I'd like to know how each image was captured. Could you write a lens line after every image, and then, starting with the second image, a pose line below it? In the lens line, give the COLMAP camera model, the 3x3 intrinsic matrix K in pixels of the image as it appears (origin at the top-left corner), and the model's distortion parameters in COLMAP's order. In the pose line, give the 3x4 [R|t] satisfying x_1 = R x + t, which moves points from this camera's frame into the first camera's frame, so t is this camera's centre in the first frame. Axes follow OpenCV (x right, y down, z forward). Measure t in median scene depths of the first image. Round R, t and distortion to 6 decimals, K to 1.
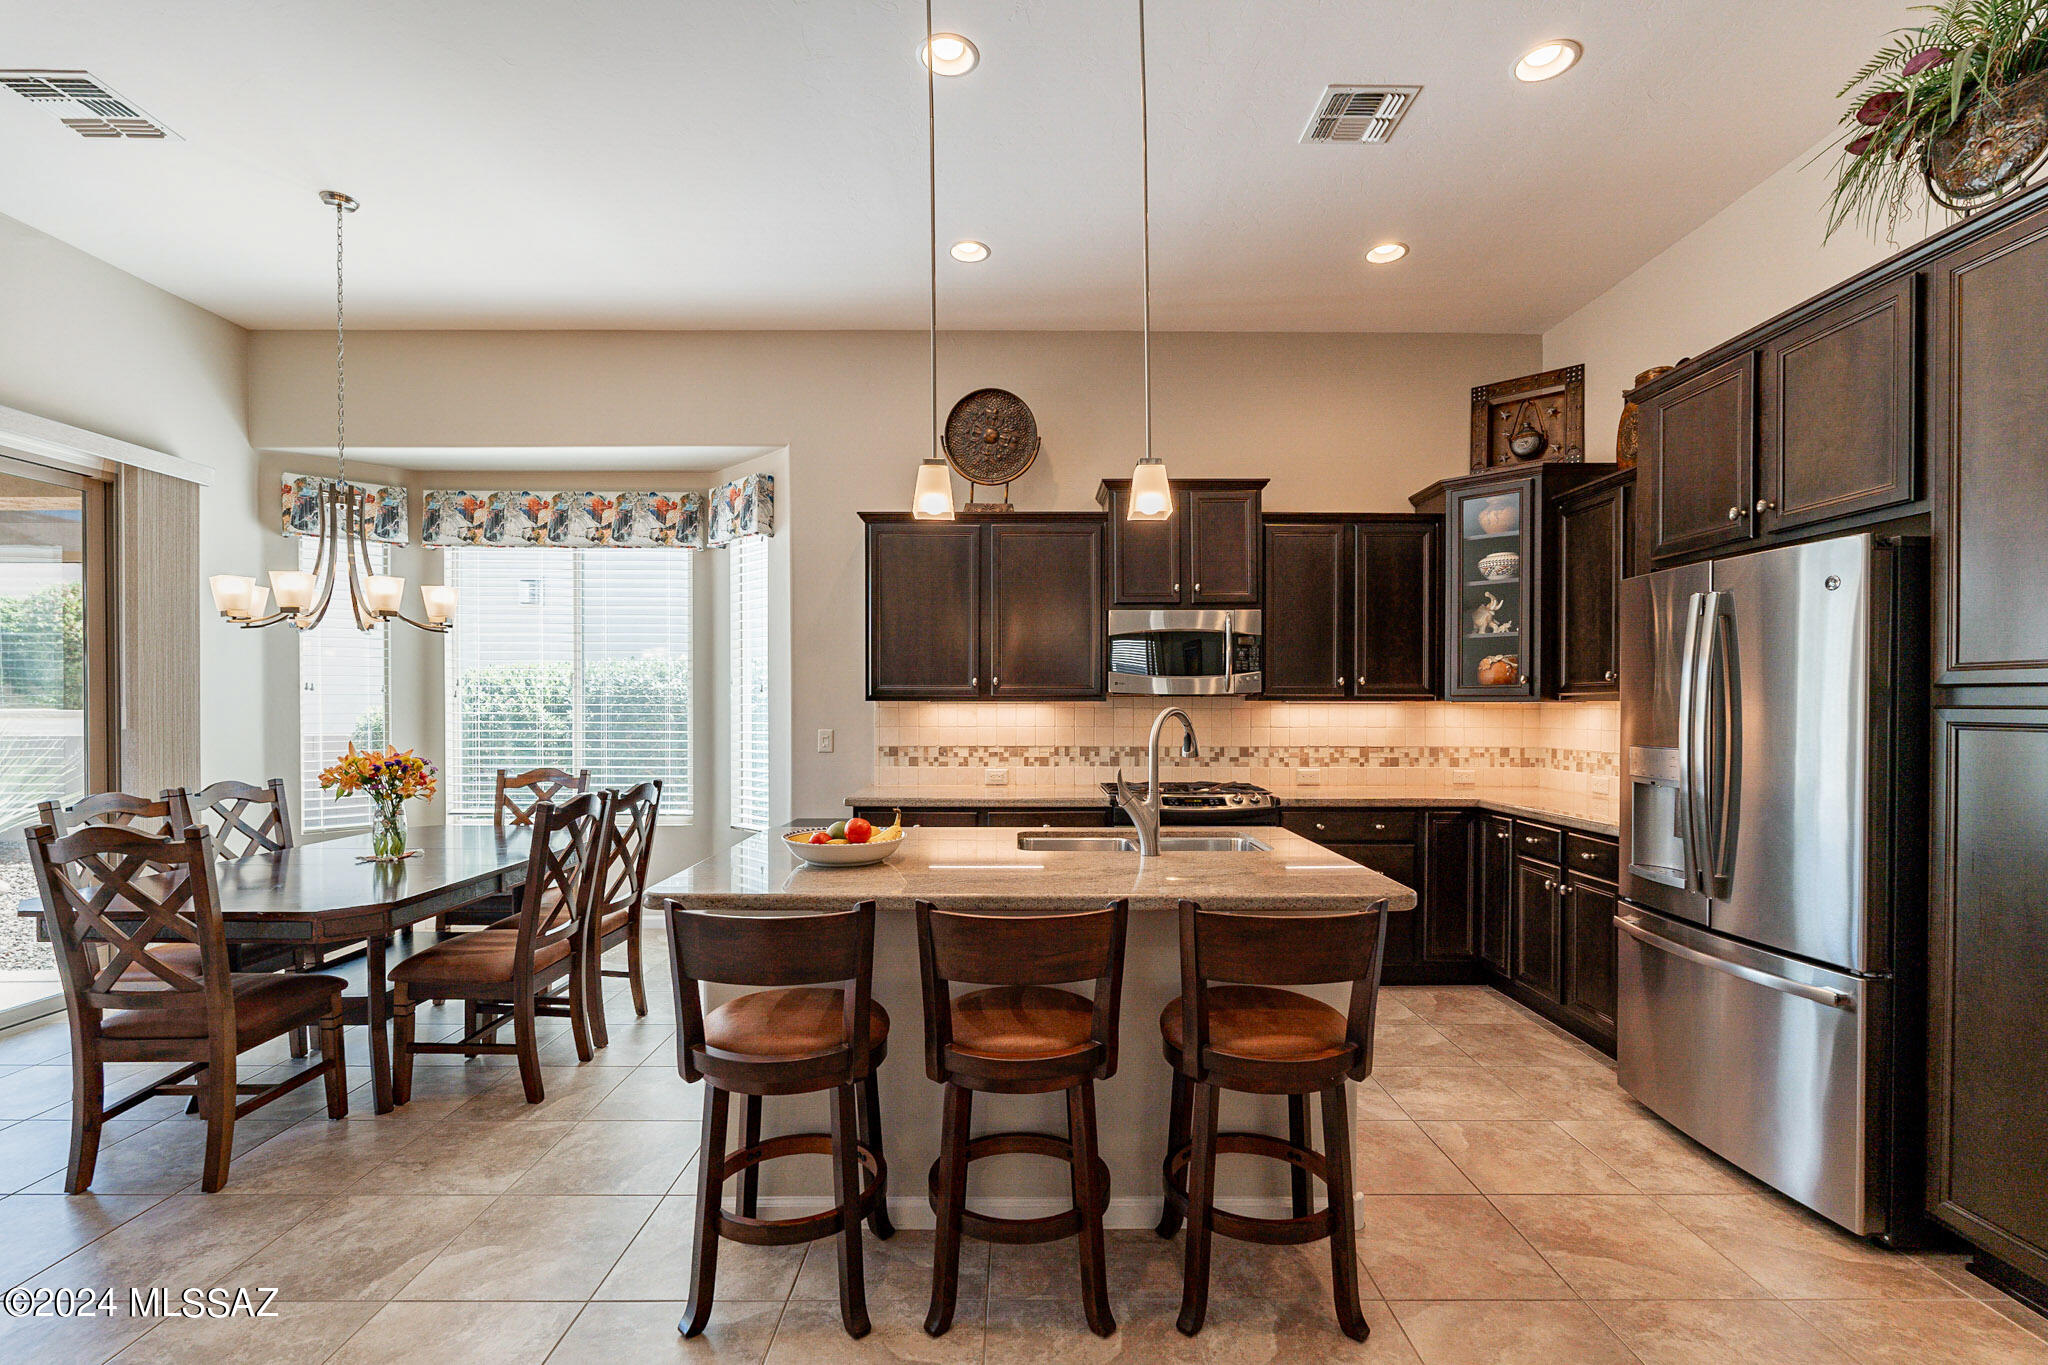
lens RADIAL K [[909.5, 0, 1007.7], [0, 909.5, 714.4], [0, 0, 1]] dist [0.002397, 0.000280]
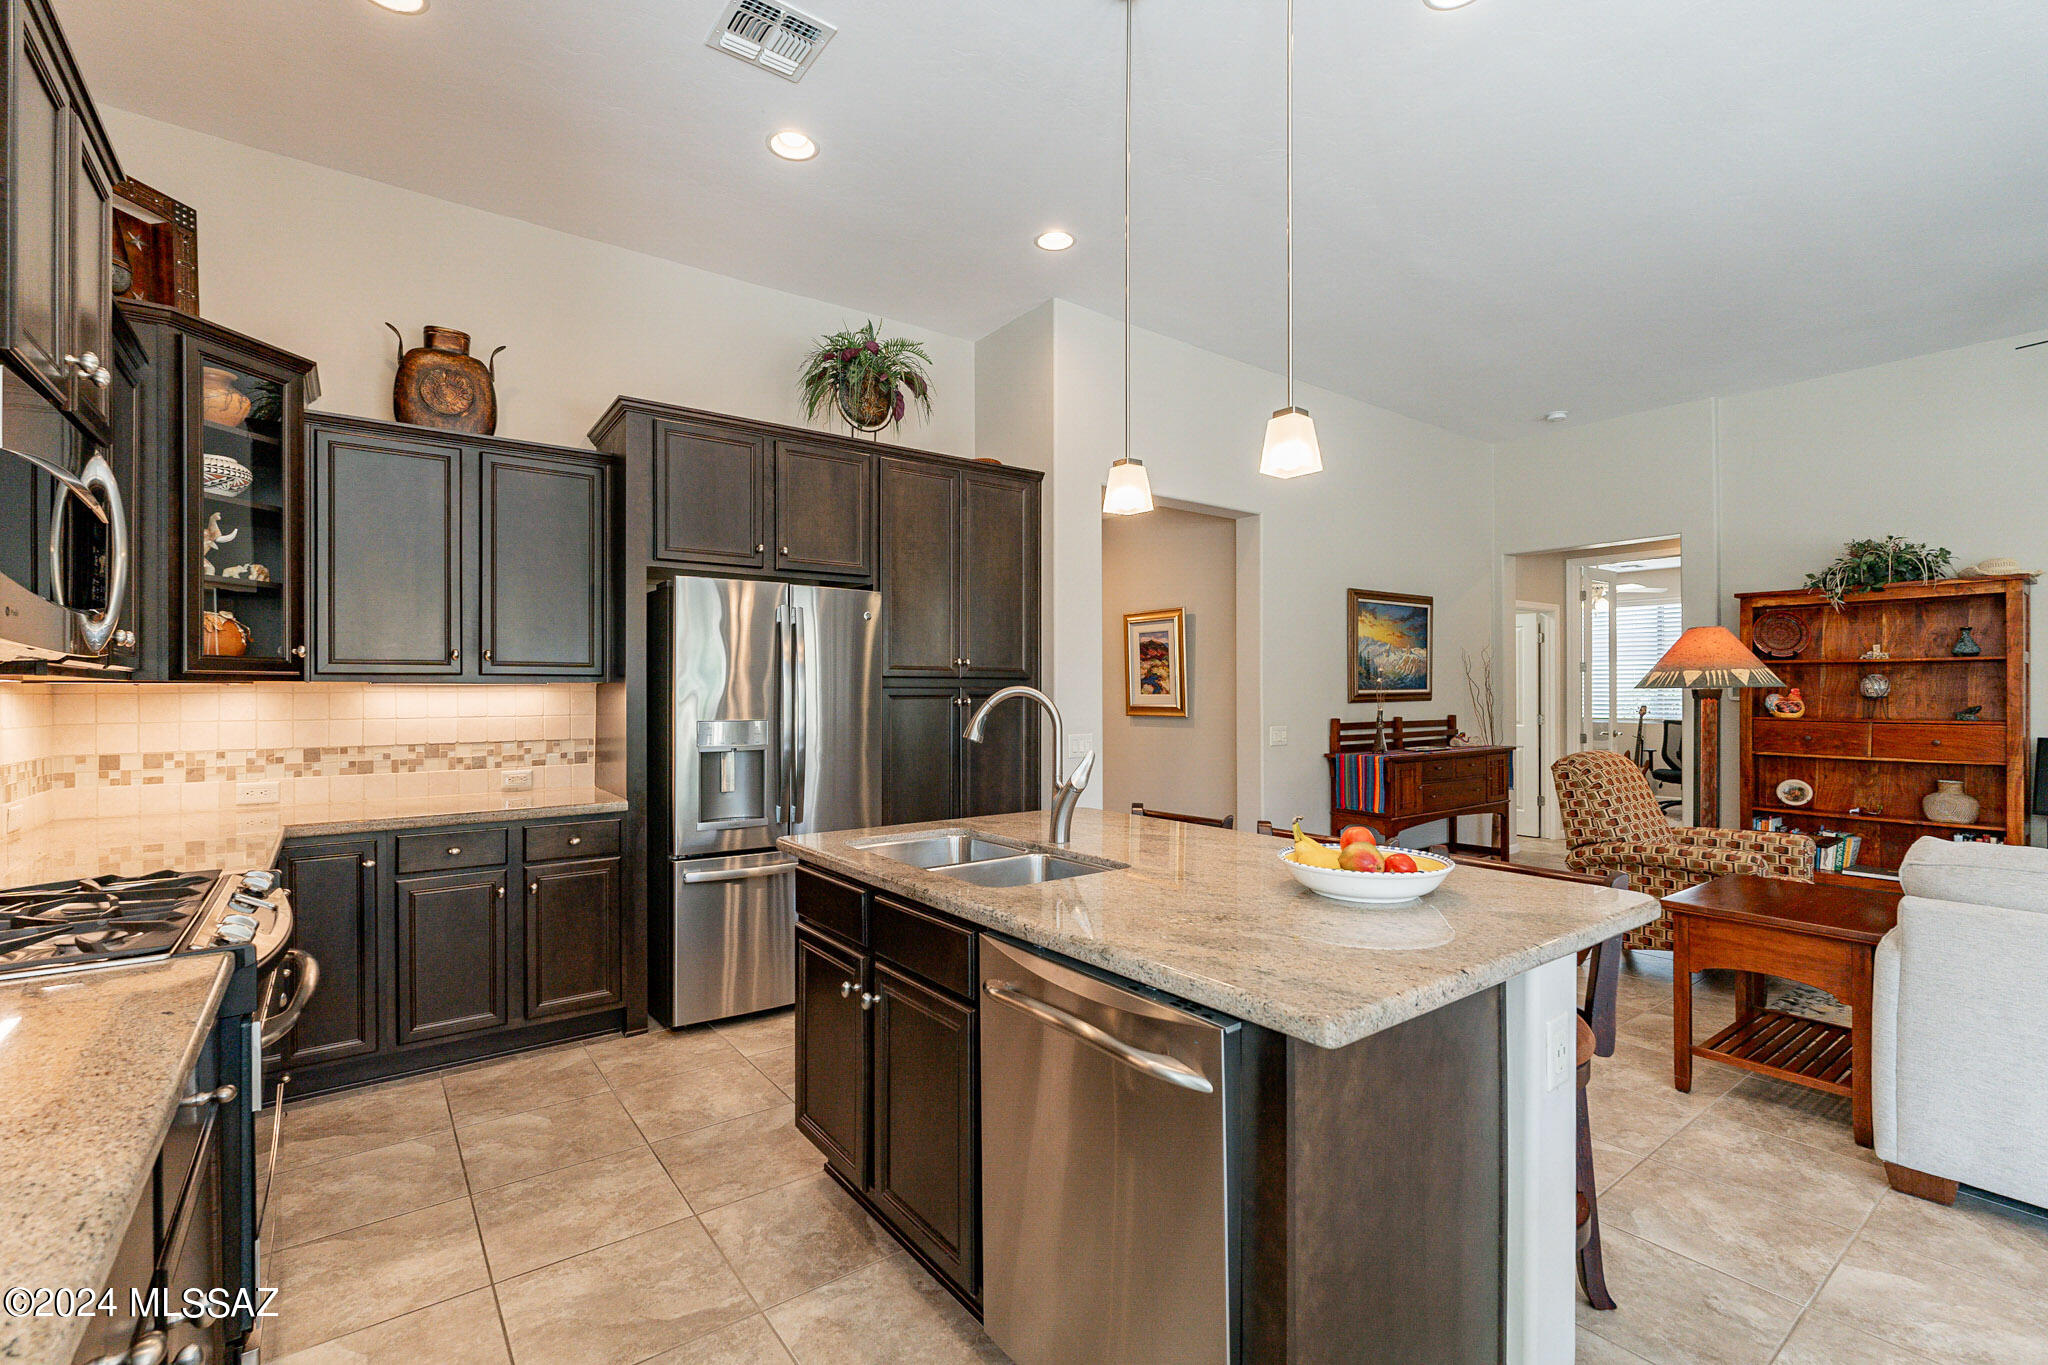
lens RADIAL K [[909.5, 0, 1024.7], [0, 909.5, 686.9], [0, 0, 1]] dist [0.002397, 0.000280]
pose [[-0.601911, -0.001540, 0.798562, -0.318643], [0.008458, 0.999930, 0.008303, -0.010957], [-0.798518, 0.011752, -0.601856, 0.879125]]
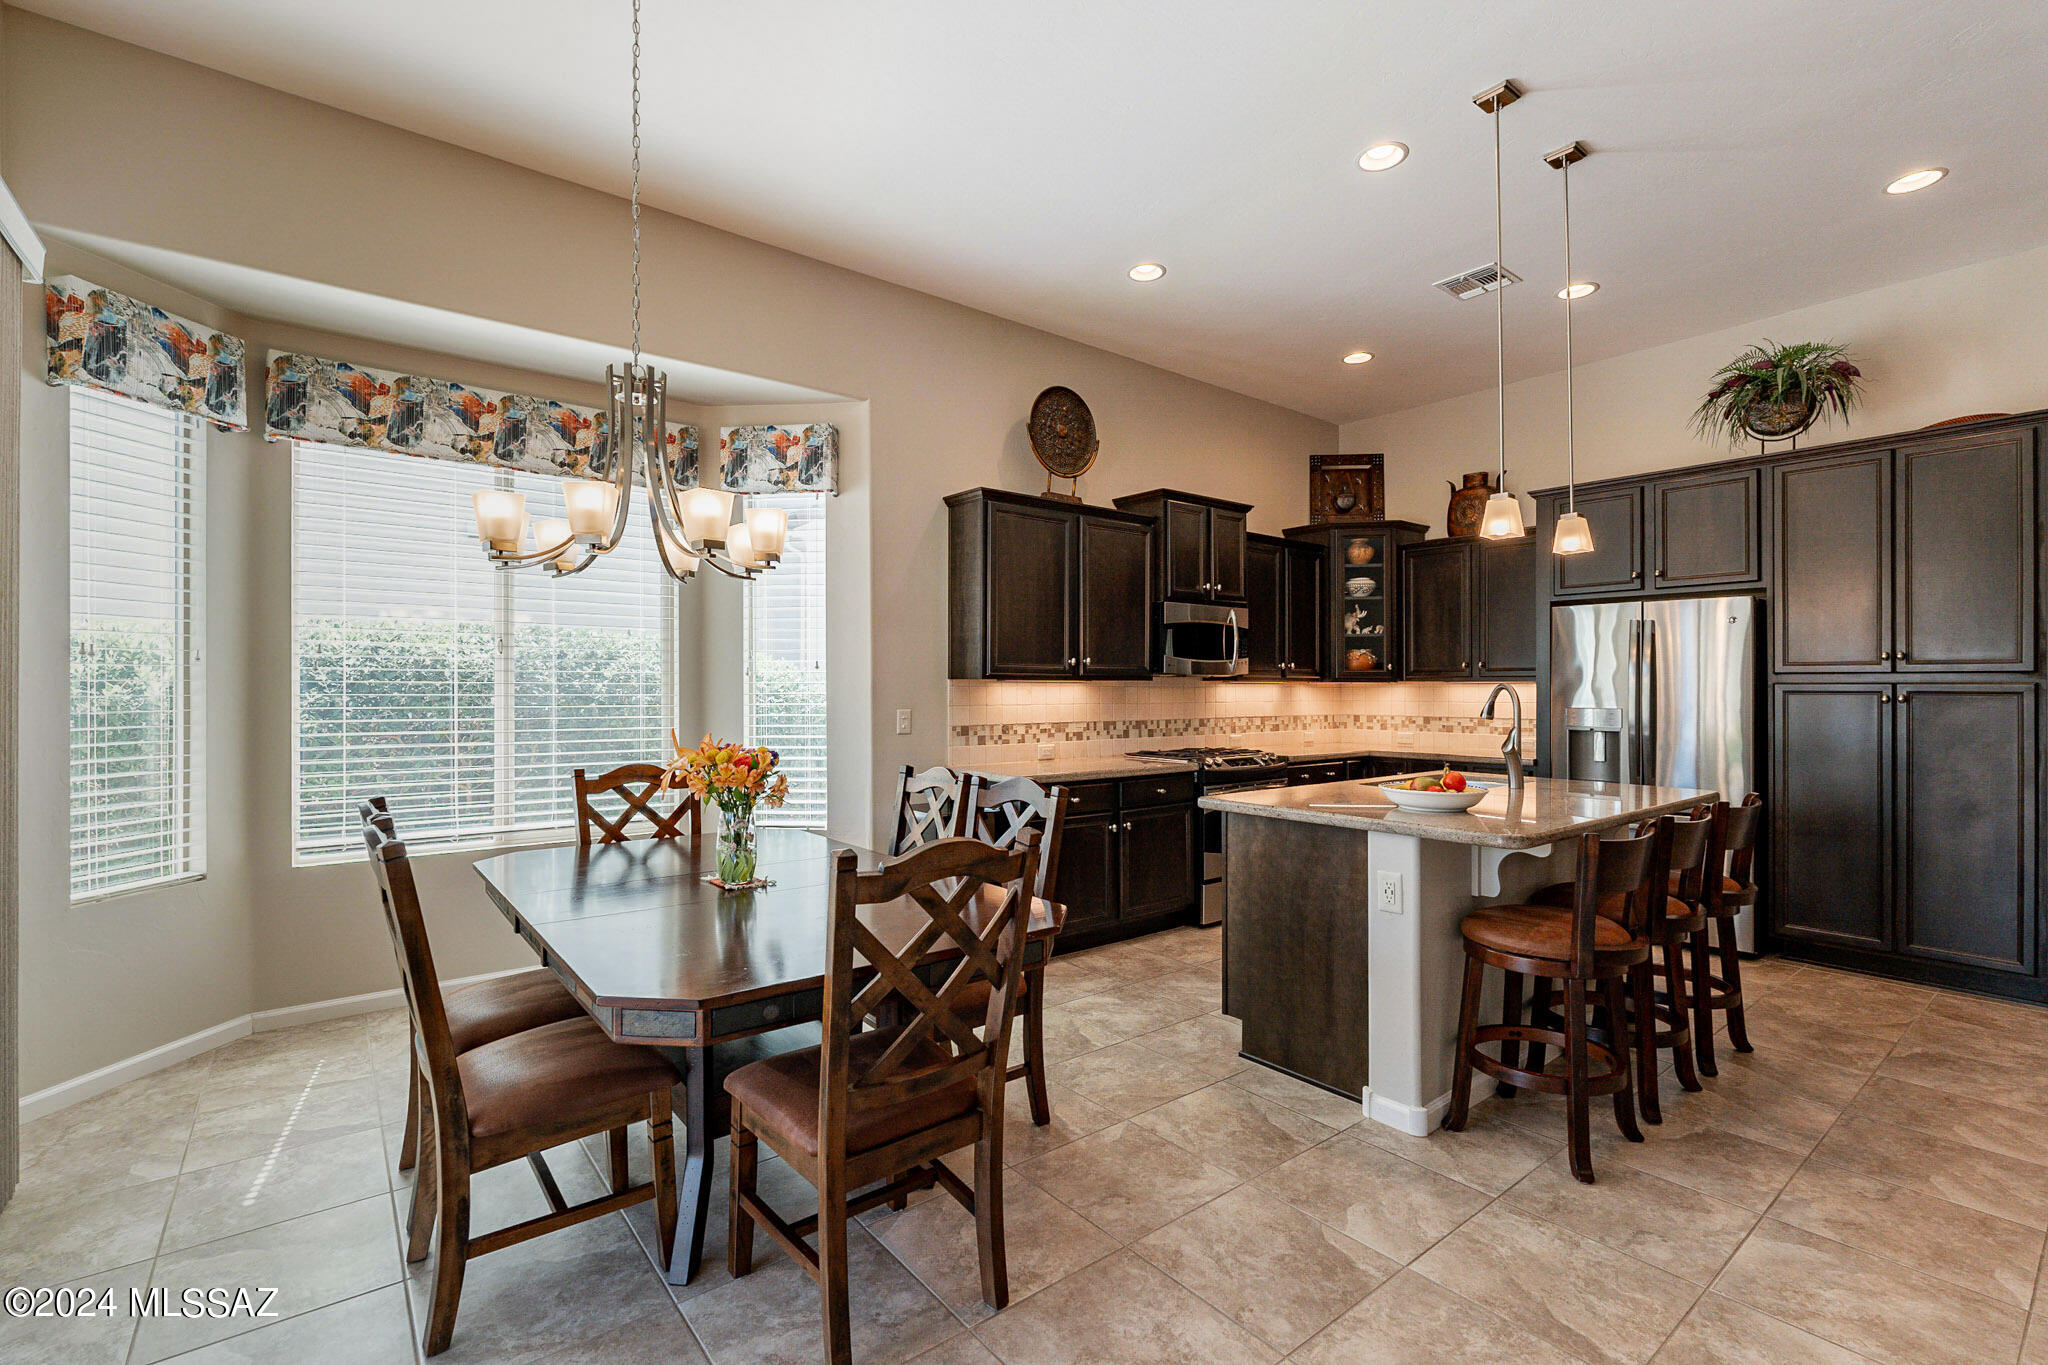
lens RADIAL K [[909.5, 0, 1011.7], [0, 909.5, 681.9], [0, 0, 1]] dist [0.002397, 0.000280]
pose [[0.790161, 0.003453, 0.612889, -0.720748], [0.006211, 0.999888, -0.013641, 0.001720], [-0.612868, 0.014585, 0.790051, 0.199269]]
